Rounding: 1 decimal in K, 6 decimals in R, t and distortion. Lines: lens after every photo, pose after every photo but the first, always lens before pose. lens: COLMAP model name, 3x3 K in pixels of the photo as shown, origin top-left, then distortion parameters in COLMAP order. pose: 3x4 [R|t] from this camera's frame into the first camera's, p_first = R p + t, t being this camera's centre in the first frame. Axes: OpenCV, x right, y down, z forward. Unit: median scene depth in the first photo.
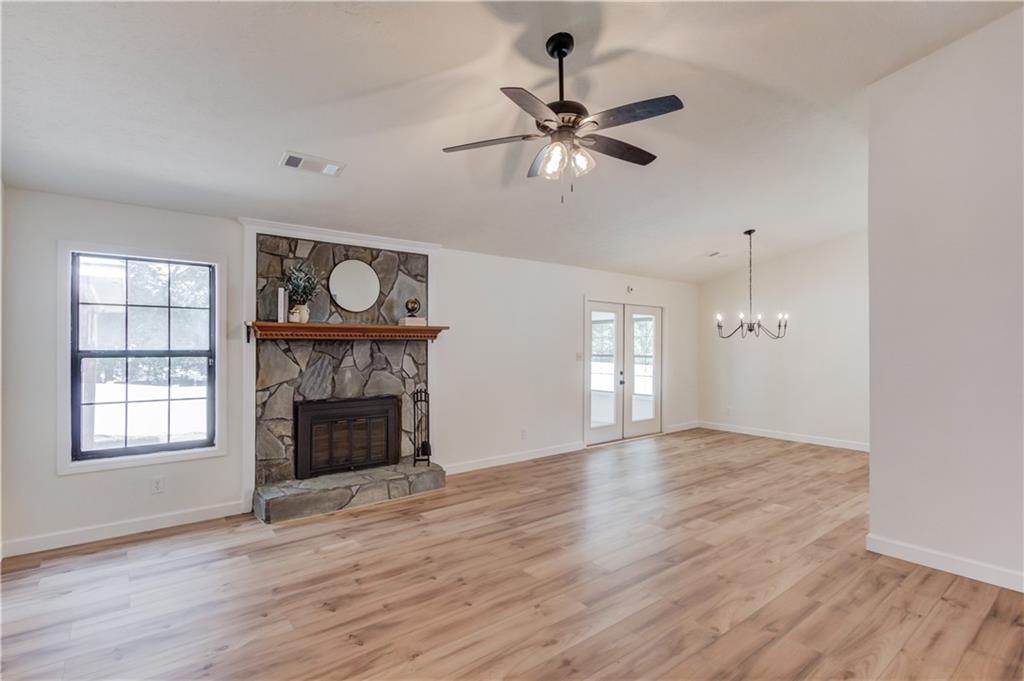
lens RADIAL K [[495.5, 0, 504.3], [0, 495.5, 343.6], [0, 0, 1]] dist [0.000939, 0.000963]
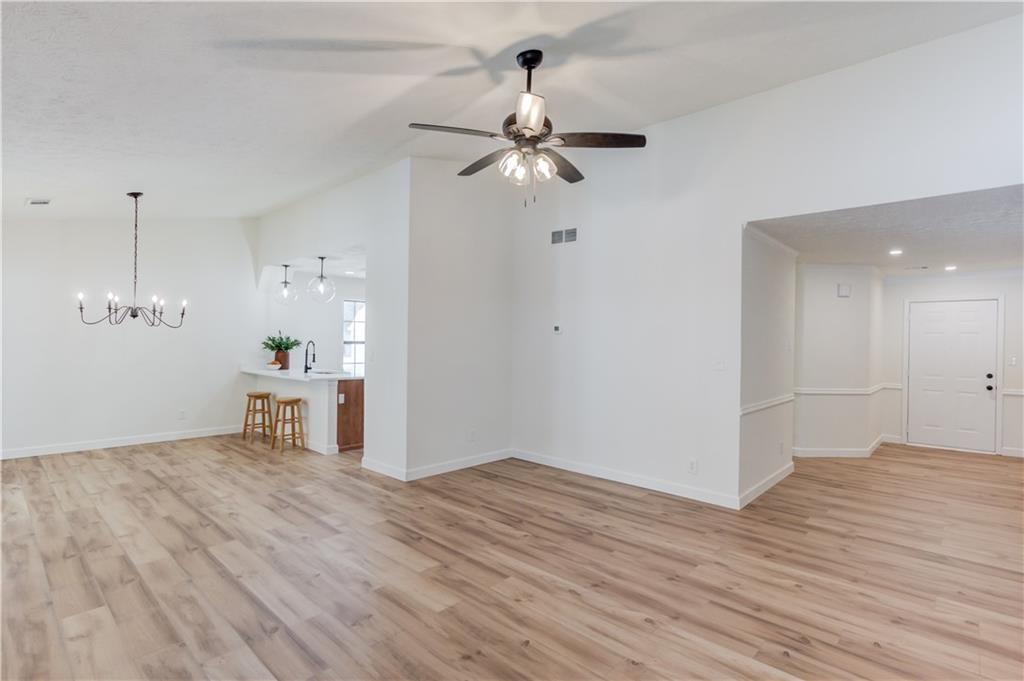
lens RADIAL K [[495.5, 0, 512.4], [0, 495.5, 341.8], [0, 0, 1]] dist [0.000939, 0.000963]
pose [[-0.165267, -0.005434, 0.986234, -0.749216], [-0.019972, 0.999798, 0.002162, 0.002615], [-0.986047, -0.019340, -0.165342, 0.964963]]
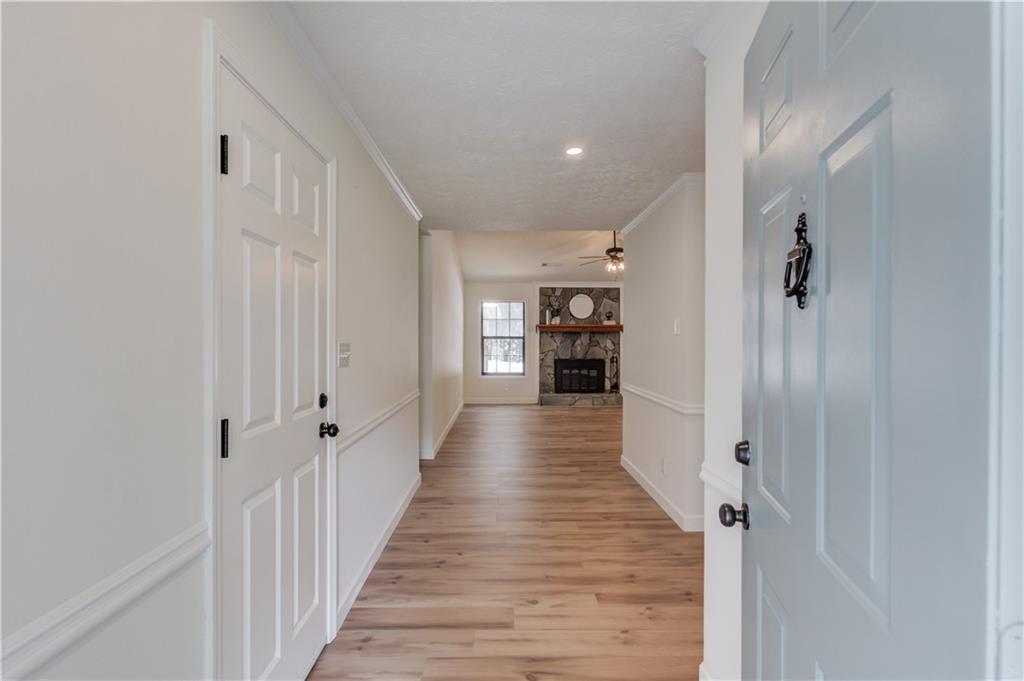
lens RADIAL K [[495.5, 0, 513.4], [0, 495.5, 341.3], [0, 0, 1]] dist [0.000939, 0.000963]
pose [[0.797924, 0.003886, -0.602745, 0.776318], [0.002024, 0.999956, 0.009126, 0.014062], [0.602754, -0.008501, 0.797882, -0.908079]]
